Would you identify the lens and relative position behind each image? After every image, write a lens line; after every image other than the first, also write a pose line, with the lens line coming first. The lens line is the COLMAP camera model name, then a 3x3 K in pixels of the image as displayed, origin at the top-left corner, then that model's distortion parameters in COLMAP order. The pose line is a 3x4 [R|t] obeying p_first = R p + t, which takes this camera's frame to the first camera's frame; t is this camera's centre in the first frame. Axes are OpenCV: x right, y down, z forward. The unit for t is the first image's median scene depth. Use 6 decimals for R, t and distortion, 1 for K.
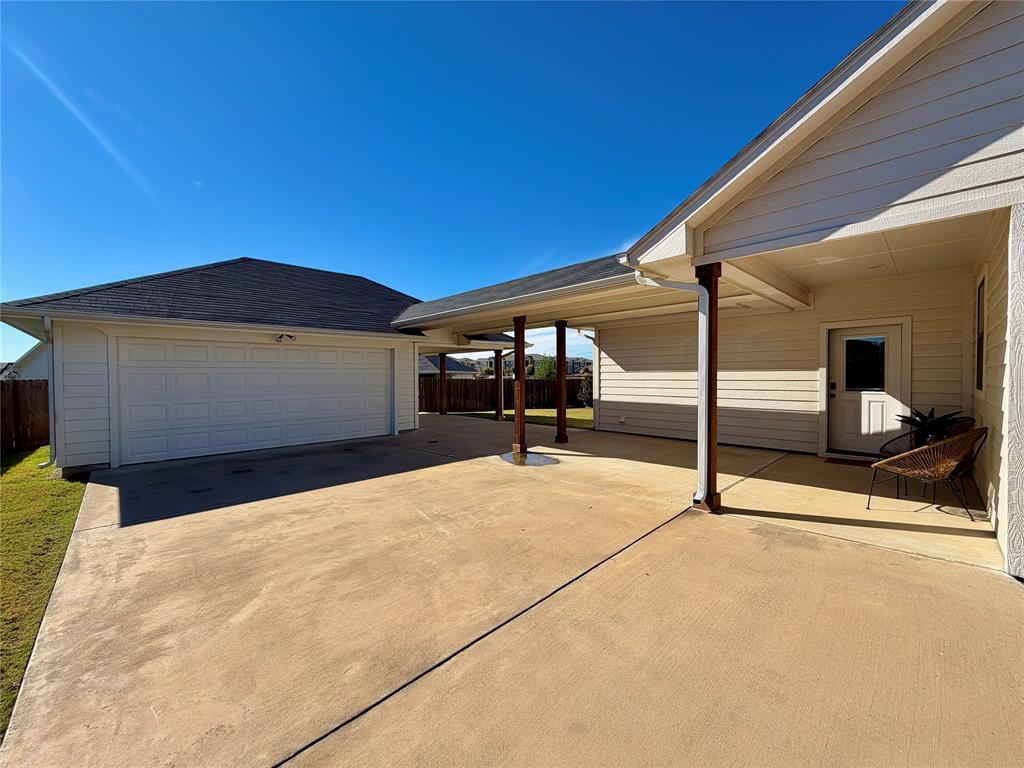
lens RADIAL K [[408.0, 0, 516.3], [0, 408.0, 389.5], [0, 0, 1]] dist [-0.000345, 0.000079]
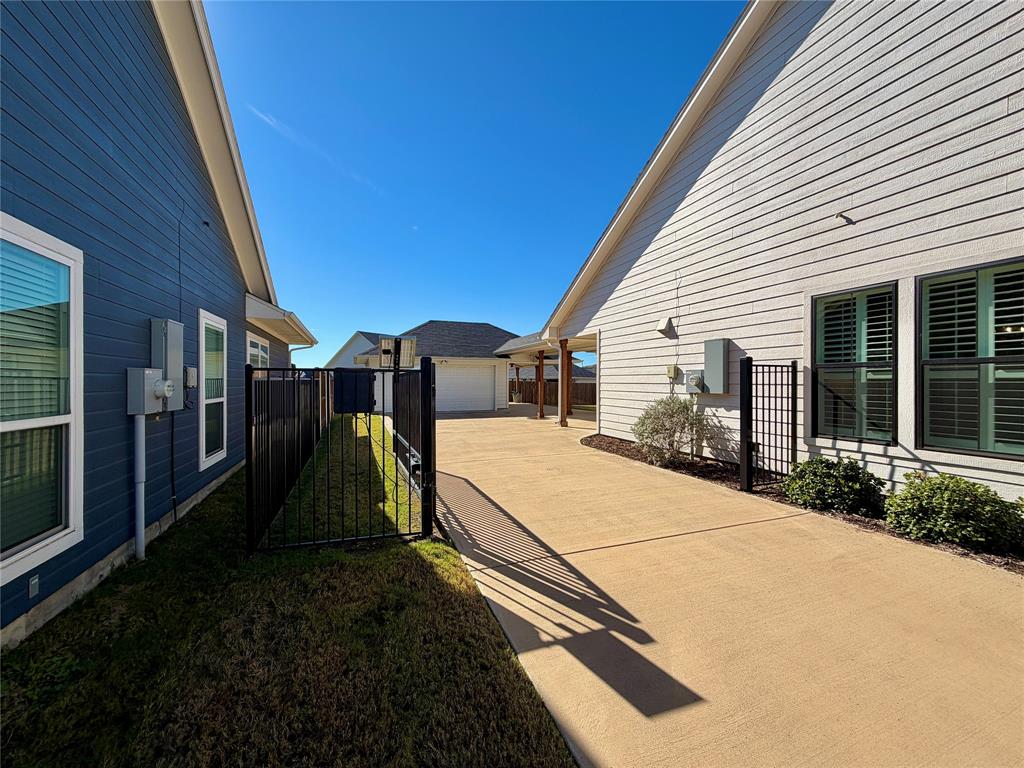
lens RADIAL K [[408.0, 0, 509.9], [0, 408.0, 382.2], [0, 0, 1]] dist [-0.000345, 0.000079]
pose [[0.911568, 0.010366, -0.411018, 0.604127], [-0.022740, 0.999423, -0.025228, 0.029854], [0.410519, 0.032343, 0.911278, -0.791559]]
